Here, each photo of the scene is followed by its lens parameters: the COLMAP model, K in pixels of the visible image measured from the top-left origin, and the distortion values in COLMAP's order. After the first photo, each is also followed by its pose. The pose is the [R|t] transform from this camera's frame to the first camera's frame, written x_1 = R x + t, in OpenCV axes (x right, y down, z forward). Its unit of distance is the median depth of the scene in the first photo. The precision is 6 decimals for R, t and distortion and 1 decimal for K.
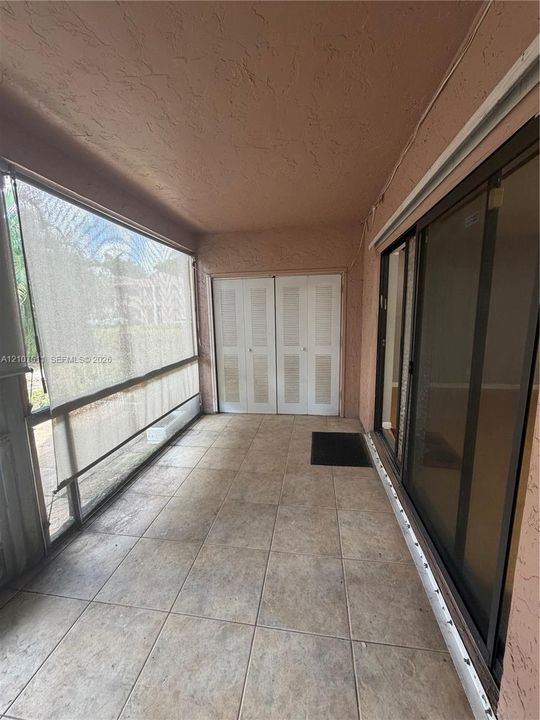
lens RADIAL K [[287.1, 0, 270.2], [0, 287.1, 360.2], [0, 0, 1]] dist [0.001071, -0.000206]
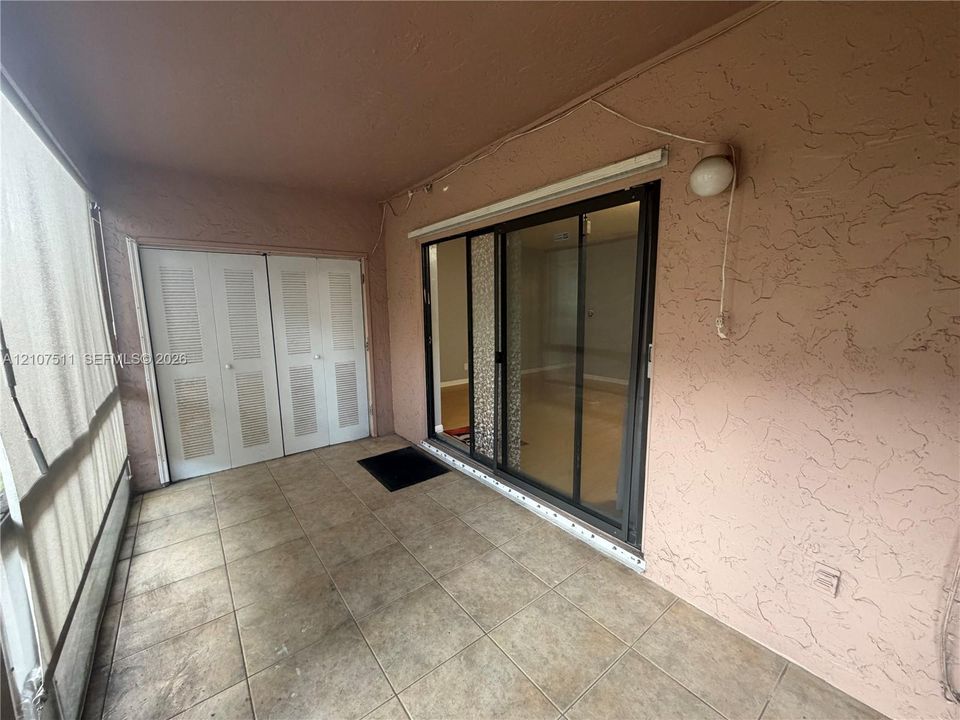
lens RADIAL K [[382.8, 0, 480.2], [0, 382.8, 360.7], [0, 0, 1]] dist [0.001071, -0.000206]
pose [[0.684638, -0.091582, 0.723107, -0.372094], [0.116399, 0.993081, 0.015568, 0.004255], [-0.719529, 0.073510, 0.690561, 0.033061]]
